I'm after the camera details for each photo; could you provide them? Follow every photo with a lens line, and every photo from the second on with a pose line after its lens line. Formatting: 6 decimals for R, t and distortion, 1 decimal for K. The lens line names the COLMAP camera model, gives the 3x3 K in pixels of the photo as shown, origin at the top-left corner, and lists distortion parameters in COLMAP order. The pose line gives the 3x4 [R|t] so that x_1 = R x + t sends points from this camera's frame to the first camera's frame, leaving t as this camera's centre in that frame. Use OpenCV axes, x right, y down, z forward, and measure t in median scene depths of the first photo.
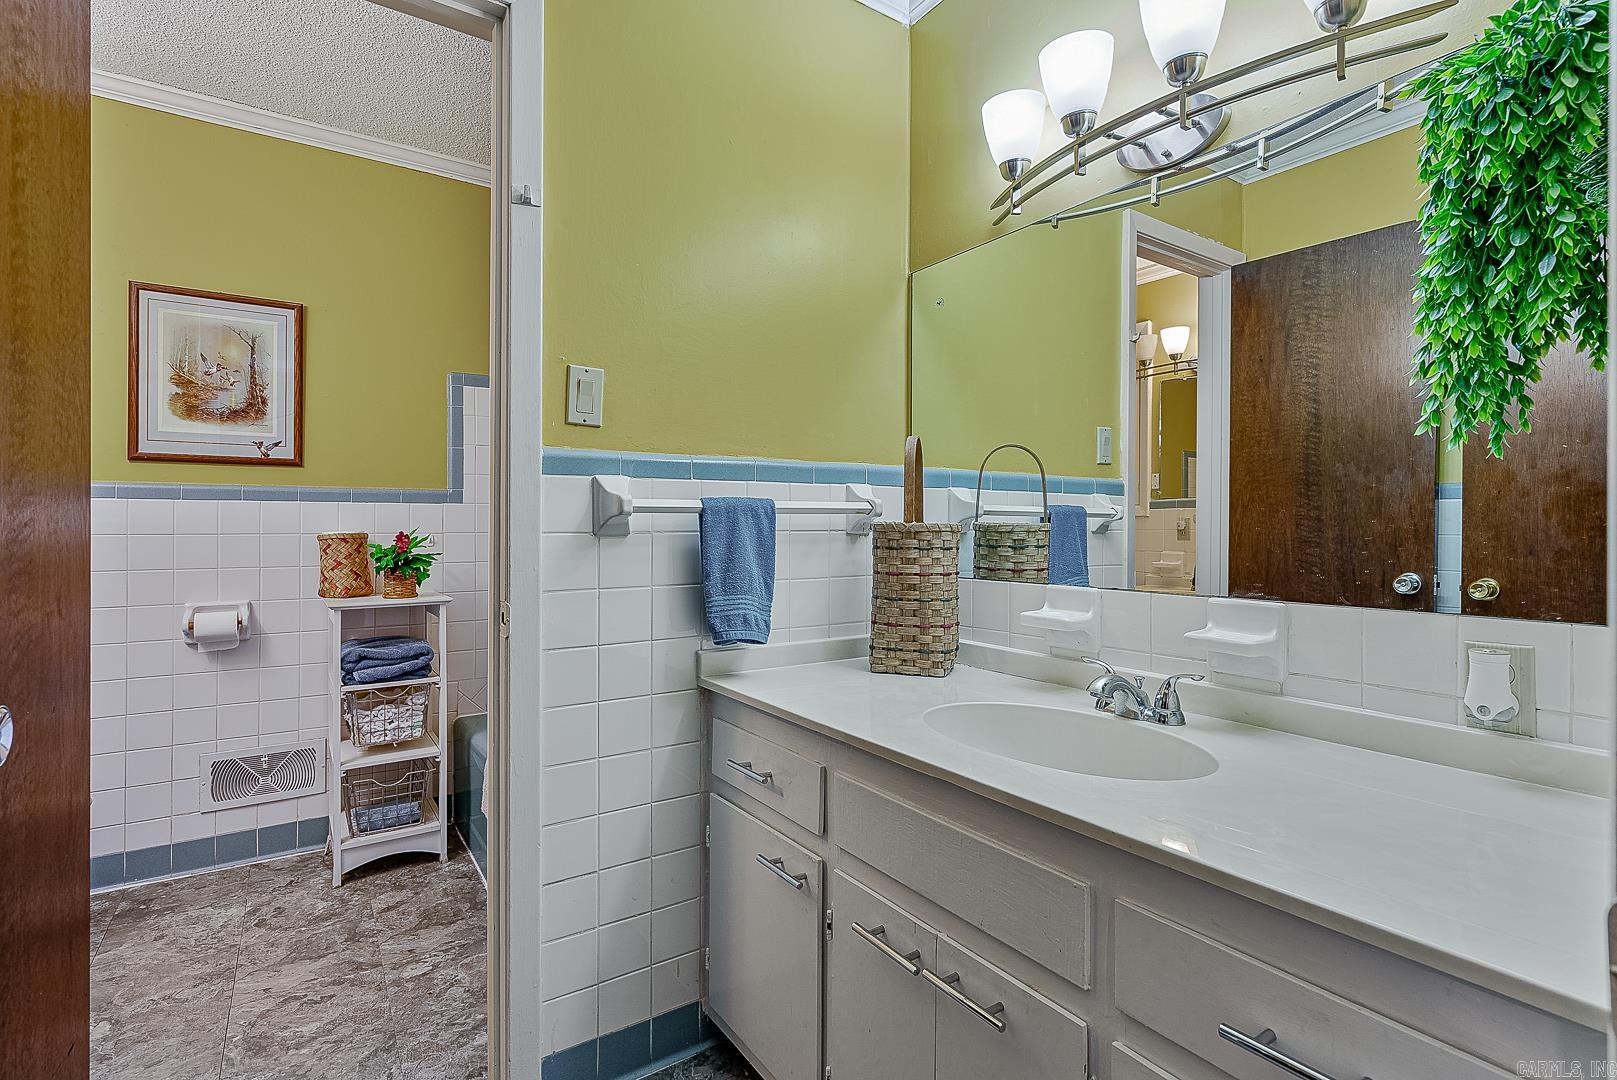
lens RADIAL K [[773.9, 0, 811.6], [0, 773.9, 532.0], [0, 0, 1]] dist [0.000025, 0.000832]
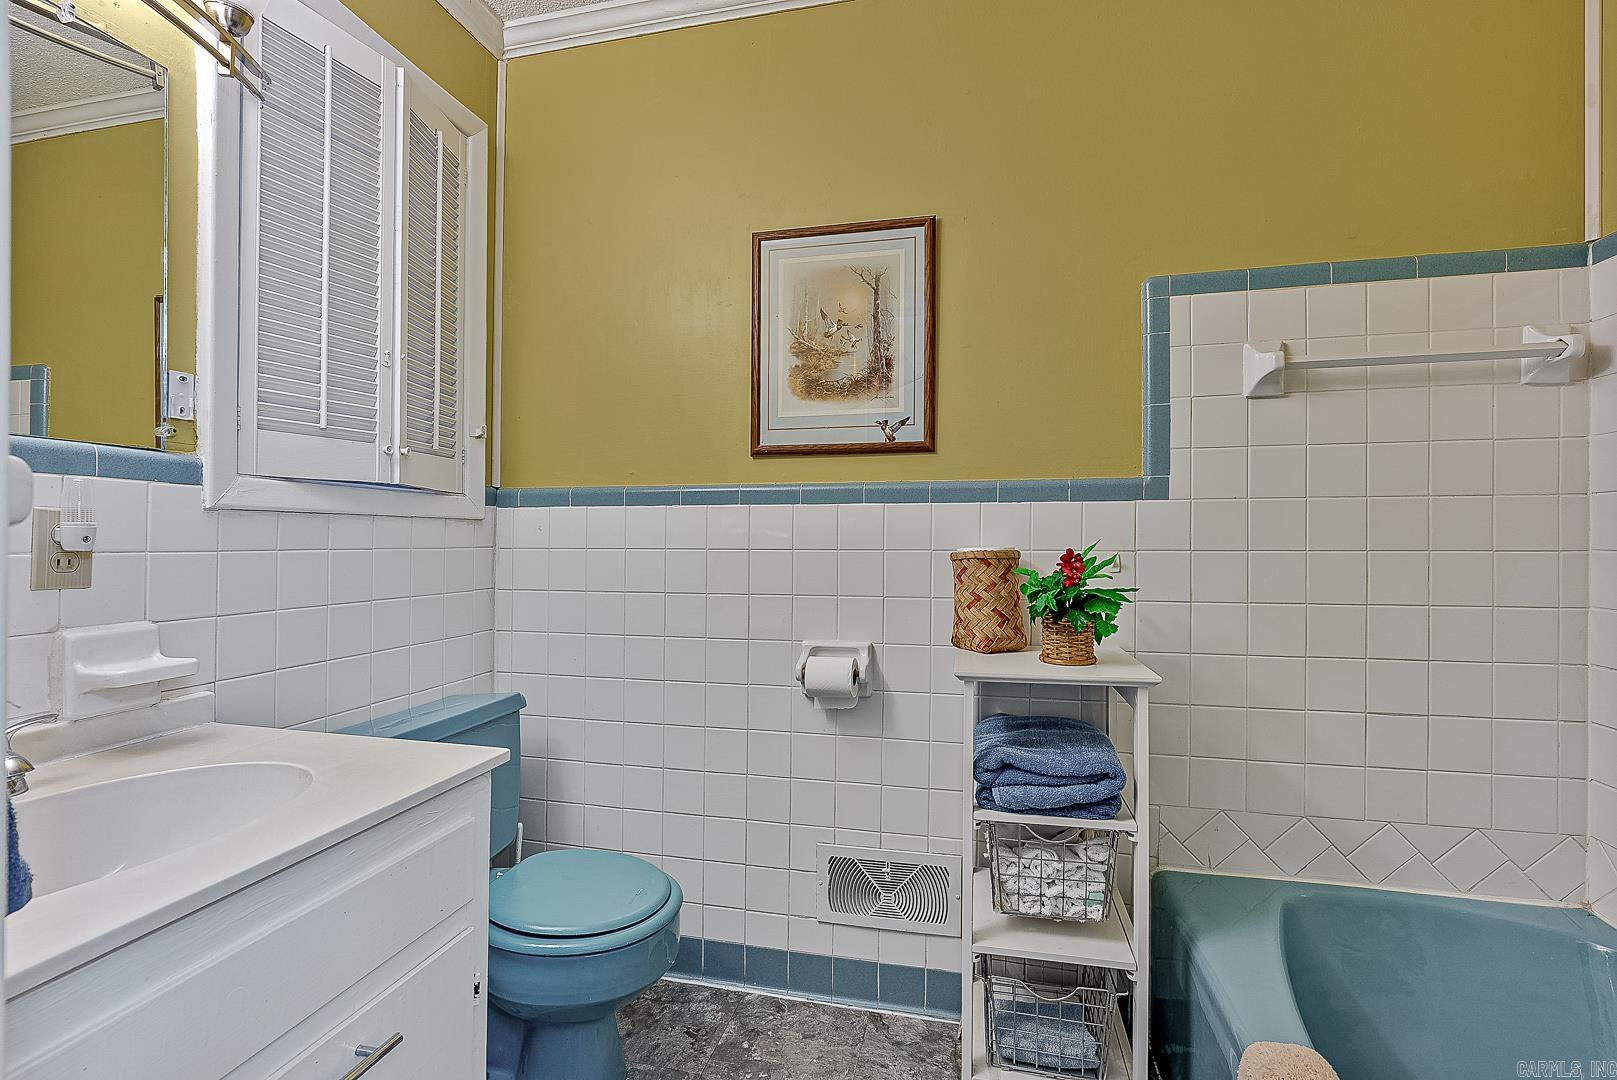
lens RADIAL K [[740.4, 0, 806.7], [0, 740.4, 534.9], [0, 0, 1]] dist [-0.011300, 0.003934]
pose [[0.678329, -0.000930, -0.734758, -0.261235], [-0.005829, 0.999961, -0.006647, -0.006263], [0.734735, 0.008791, 0.678297, 0.487736]]
